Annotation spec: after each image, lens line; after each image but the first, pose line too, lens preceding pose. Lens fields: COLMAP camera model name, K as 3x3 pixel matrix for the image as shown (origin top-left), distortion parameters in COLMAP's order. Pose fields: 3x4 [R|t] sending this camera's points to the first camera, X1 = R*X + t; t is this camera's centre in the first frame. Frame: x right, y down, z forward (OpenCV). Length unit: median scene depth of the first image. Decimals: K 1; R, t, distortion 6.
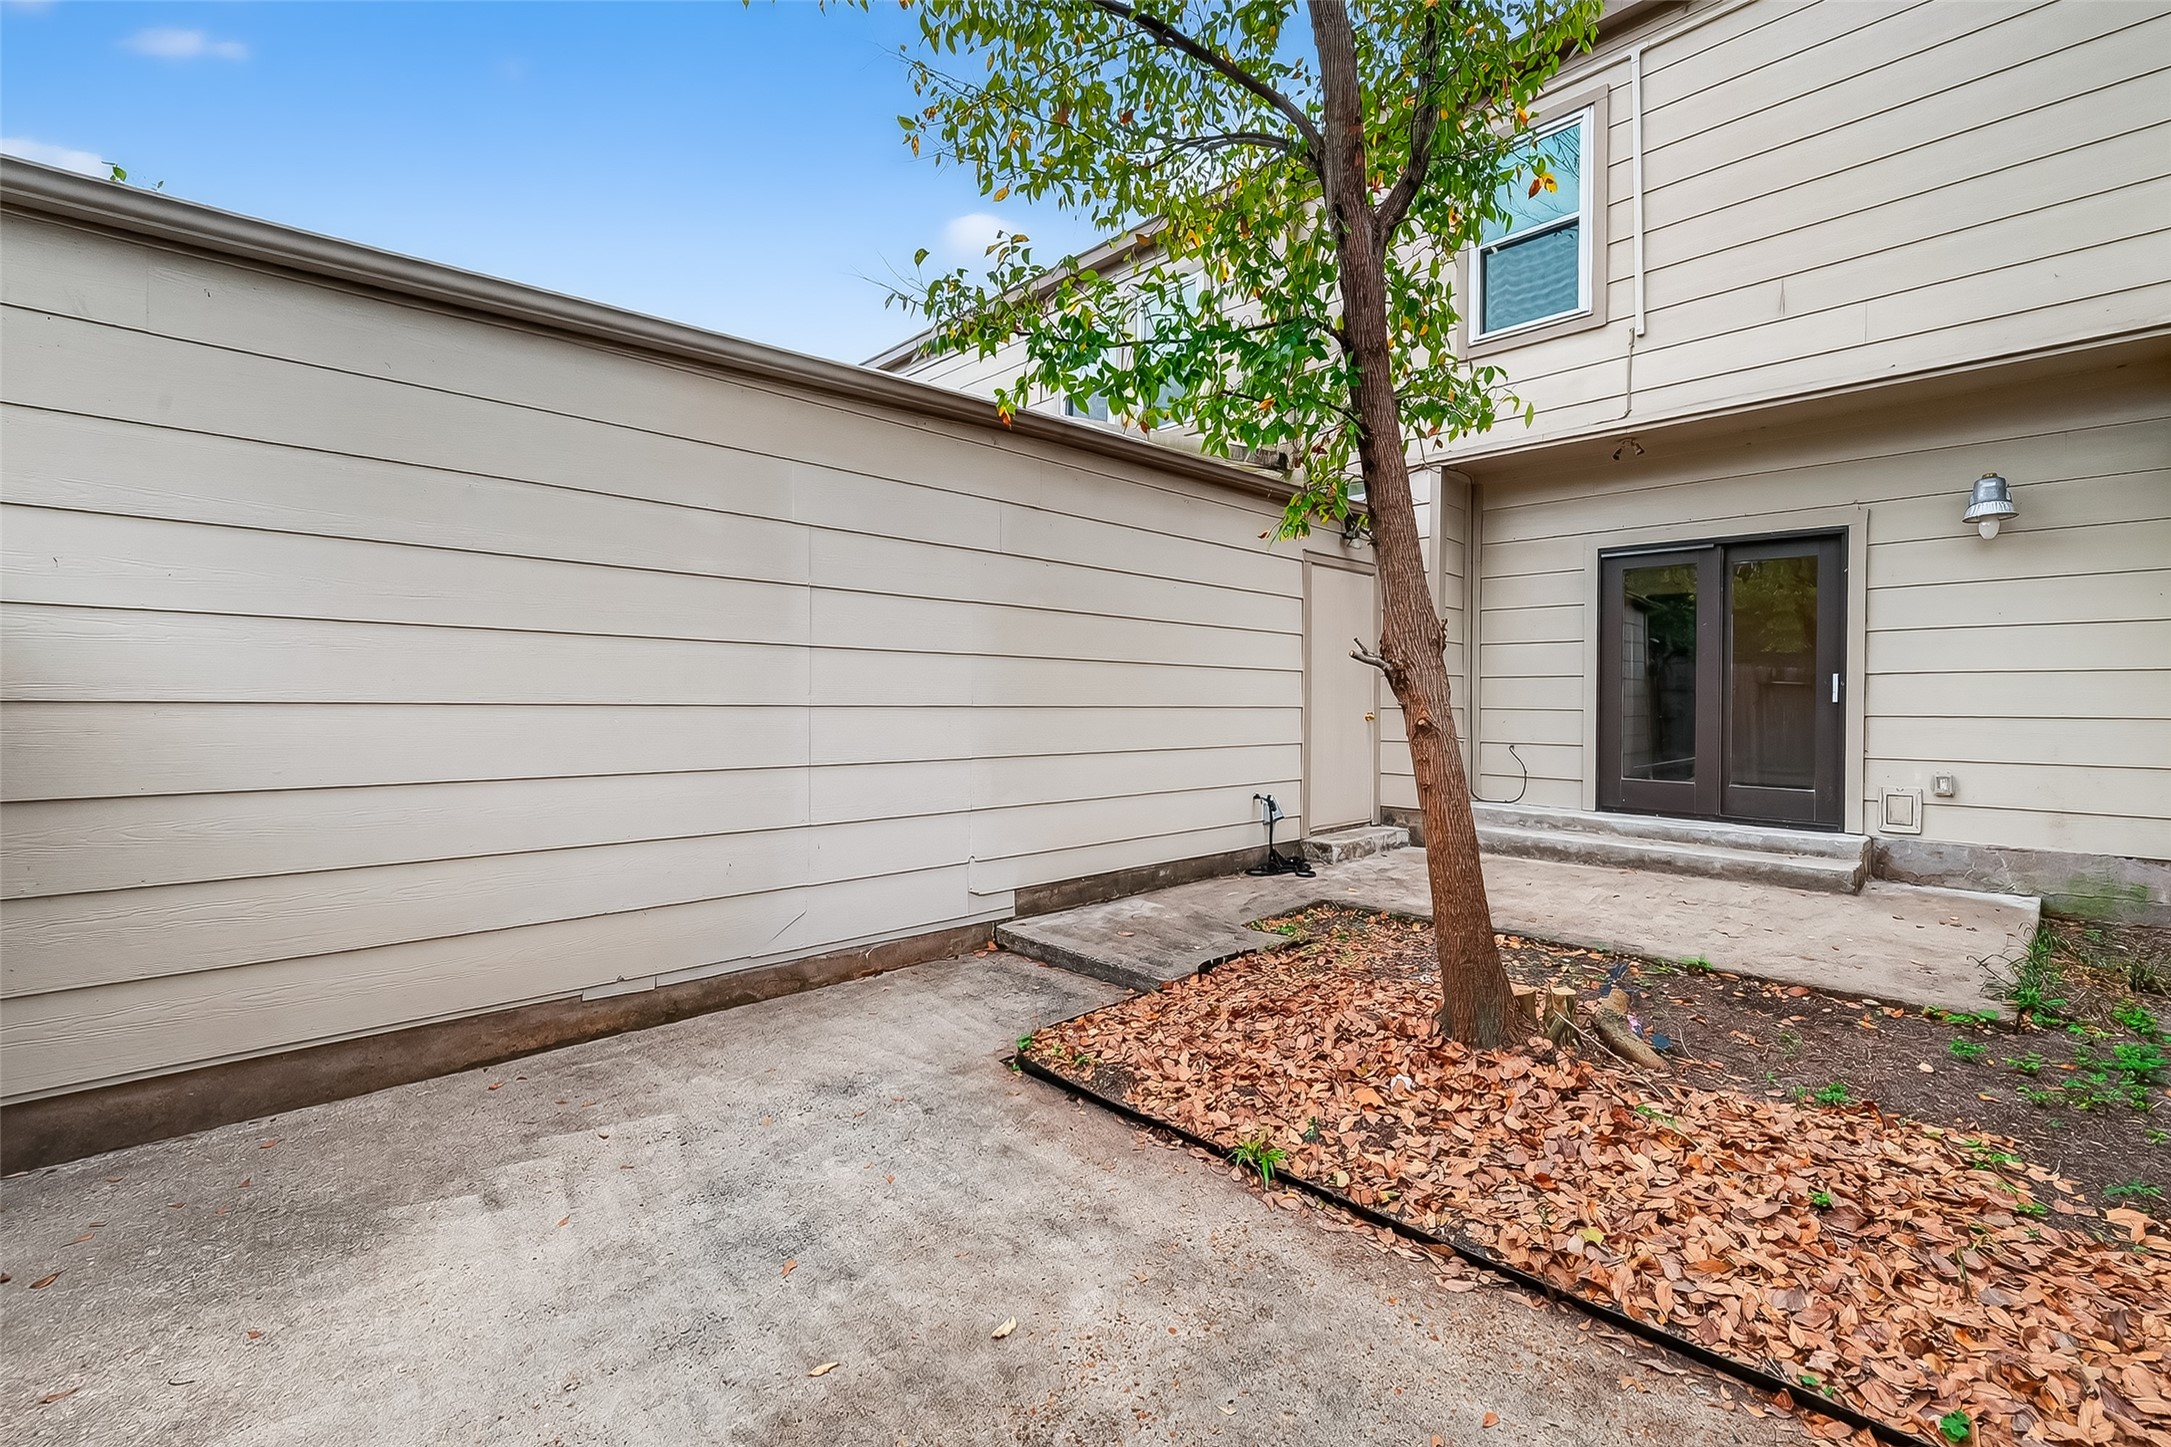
lens RADIAL K [[891.4, 0, 1111.4], [0, 891.4, 707.2], [0, 0, 1]] dist [-0.000880, -0.000002]
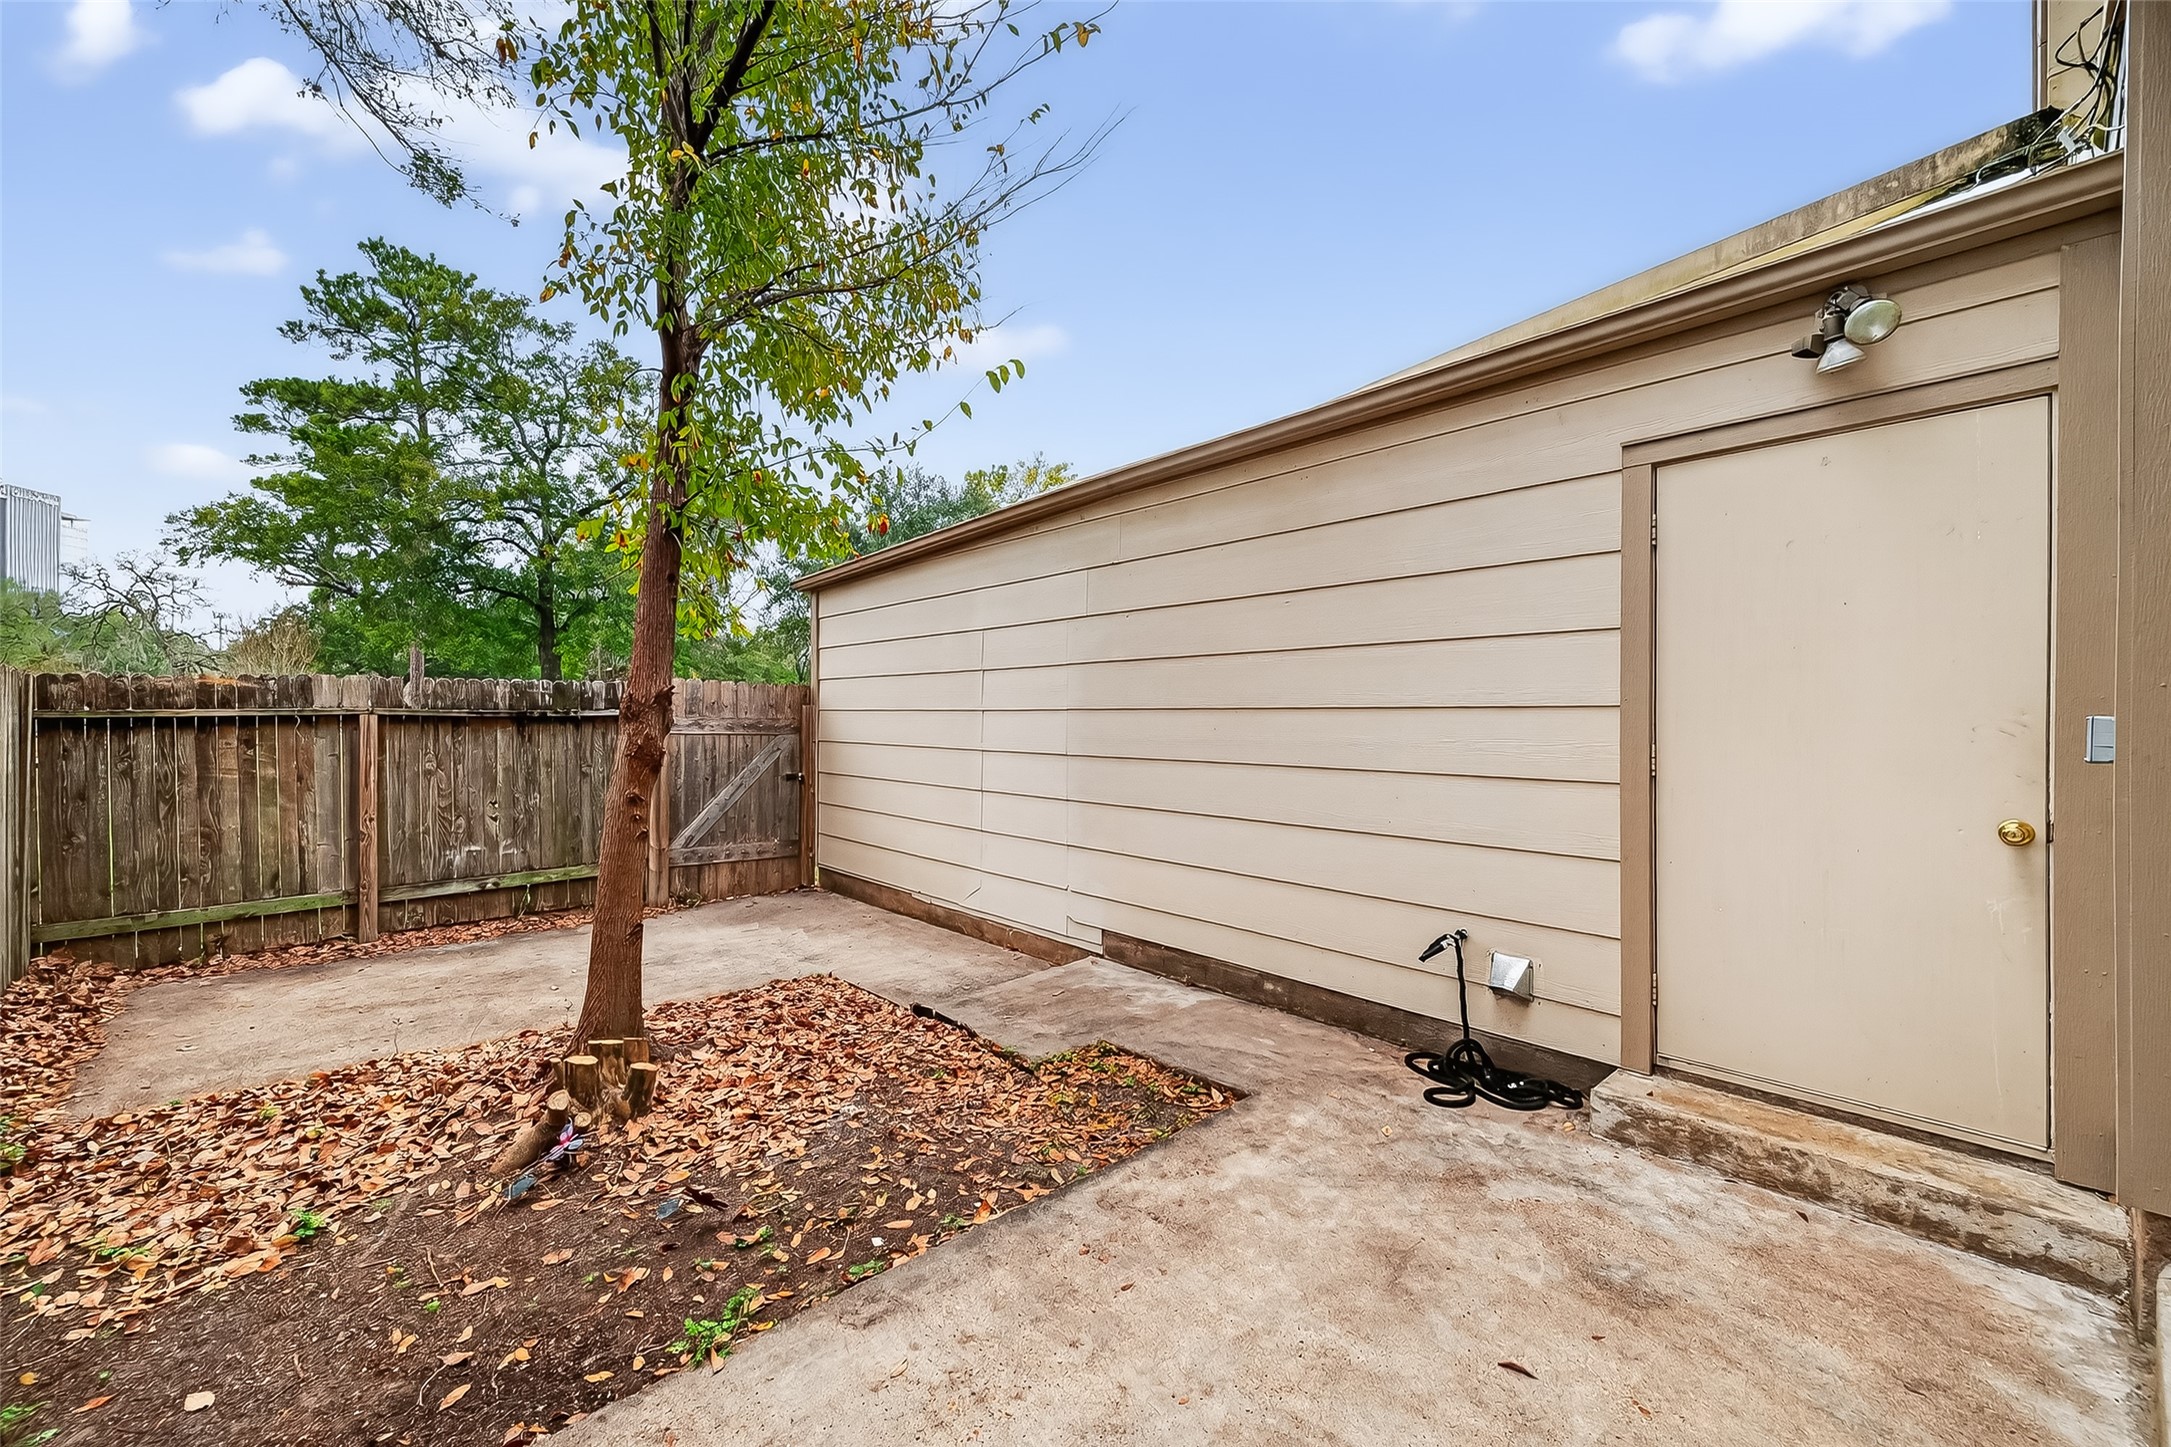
lens RADIAL K [[874.9, 0, 1095.1], [0, 874.9, 726.3], [0, 0, 1]] dist [0.001084, -0.000042]
pose [[-0.018660, 0.000589, -0.999826, 0.843241], [-0.010840, 0.999941, 0.000791, -0.034039], [0.999767, 0.010853, -0.018653, 0.911209]]
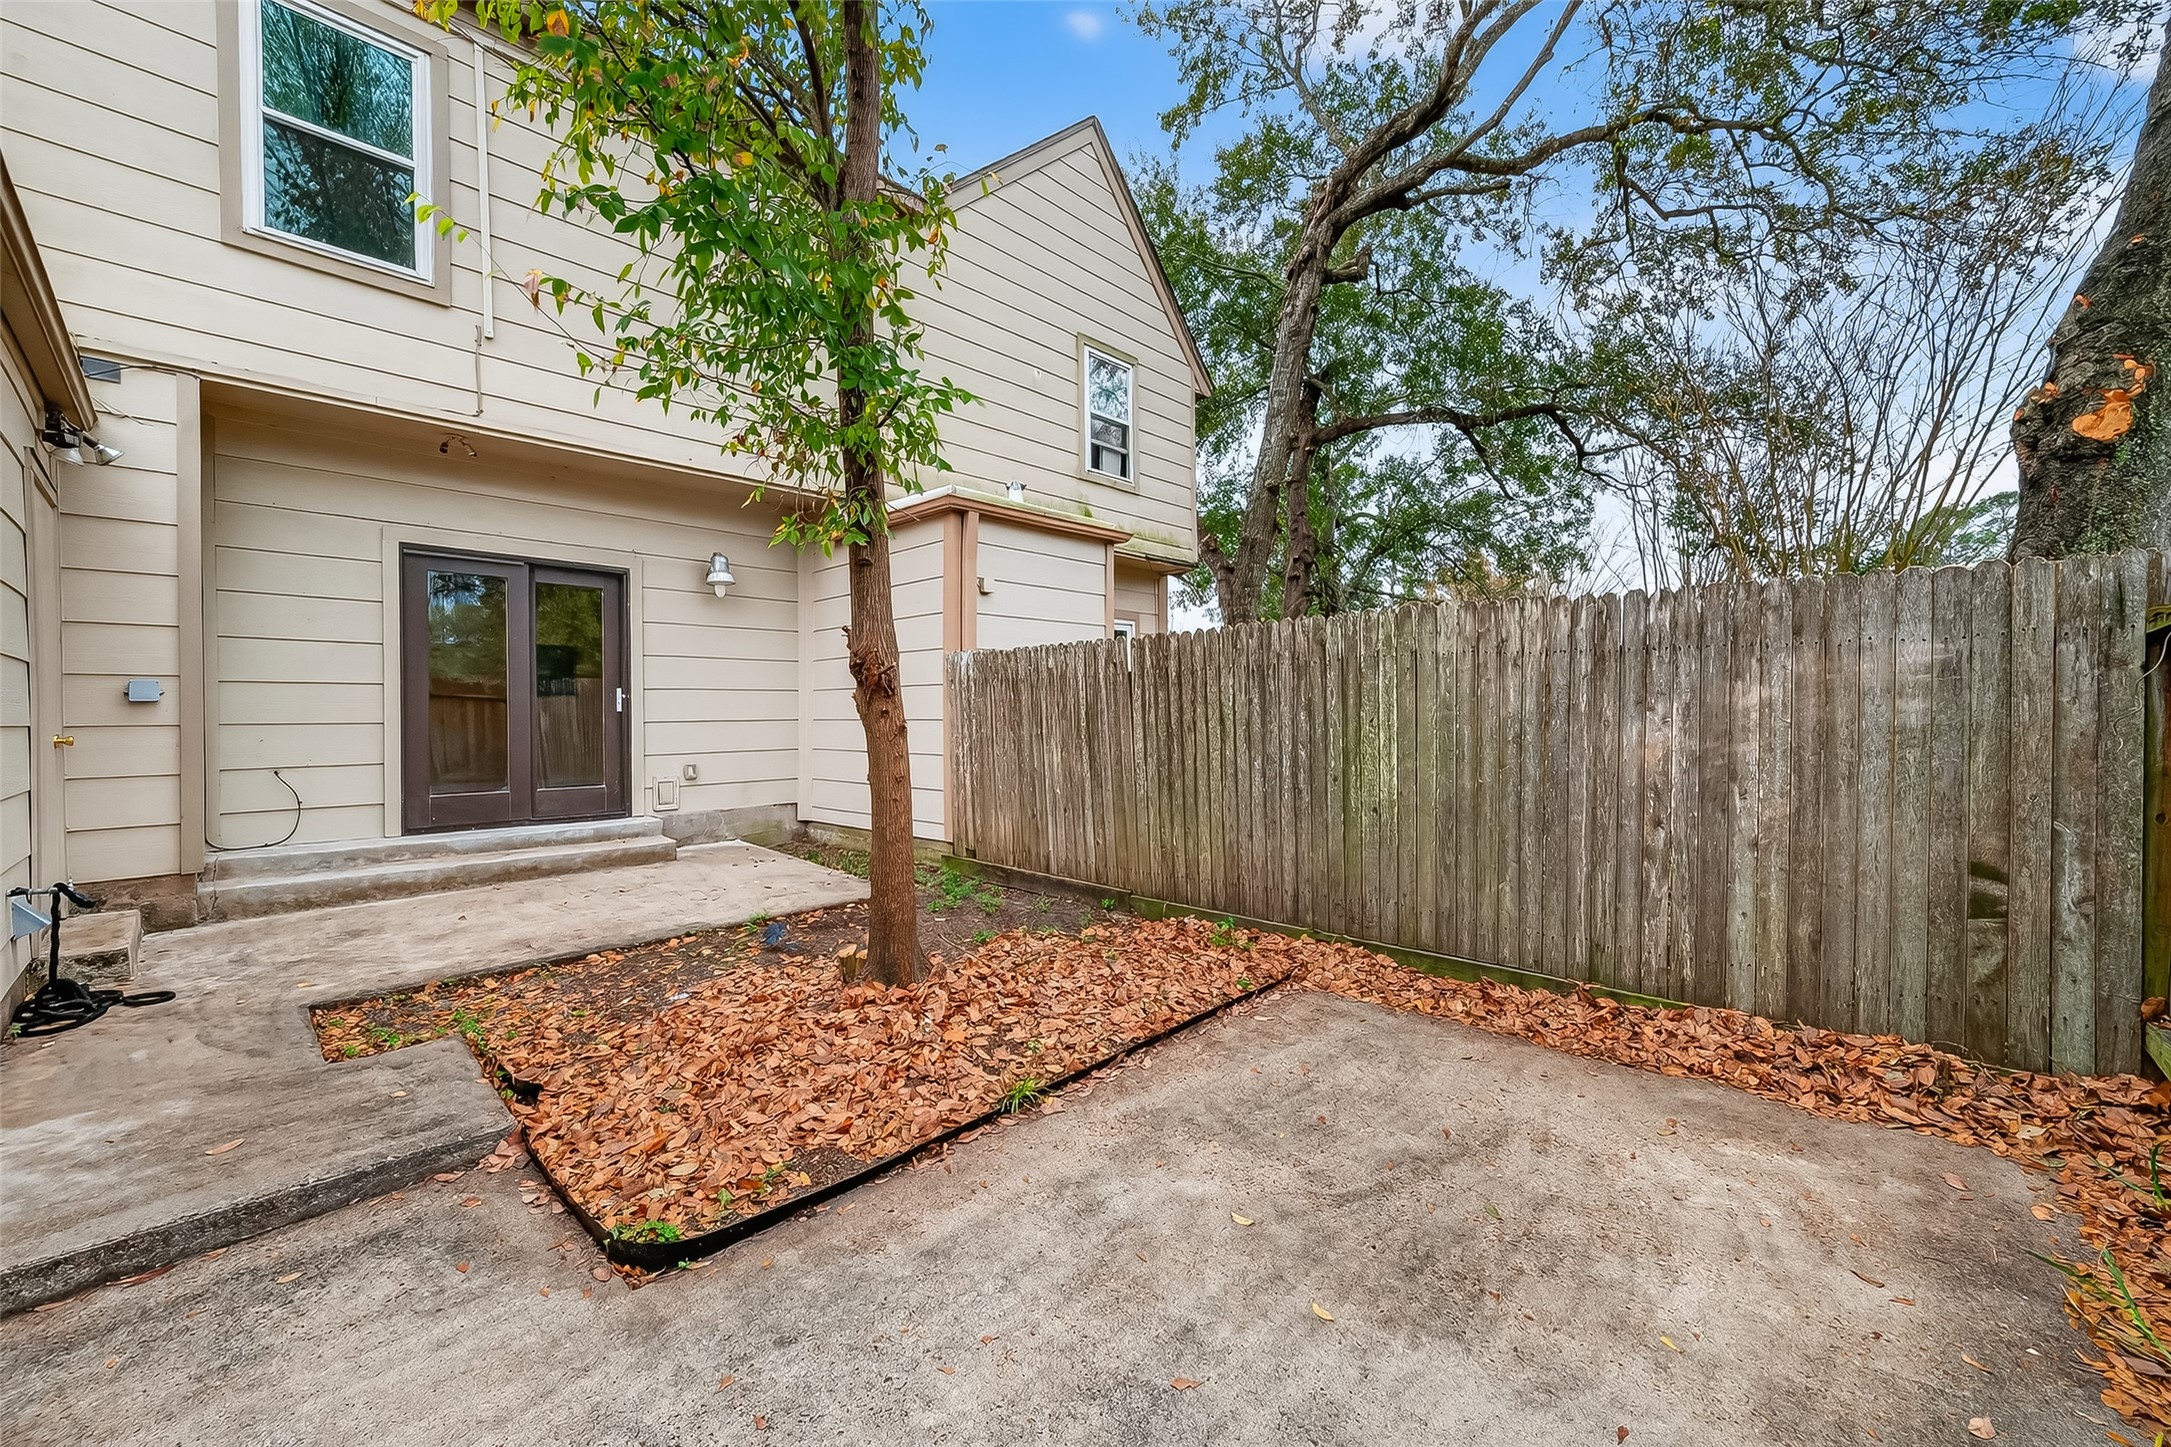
lens RADIAL K [[883.0, 0, 1086.5], [0, 883.0, 719.2], [0, 0, 1]] dist [0.001173, 0.000278]
pose [[-0.021662, -0.013664, 0.999672, -0.451410], [0.017466, 0.999749, 0.014044, -0.000930], [-0.999613, 0.017764, -0.021417, 0.422657]]
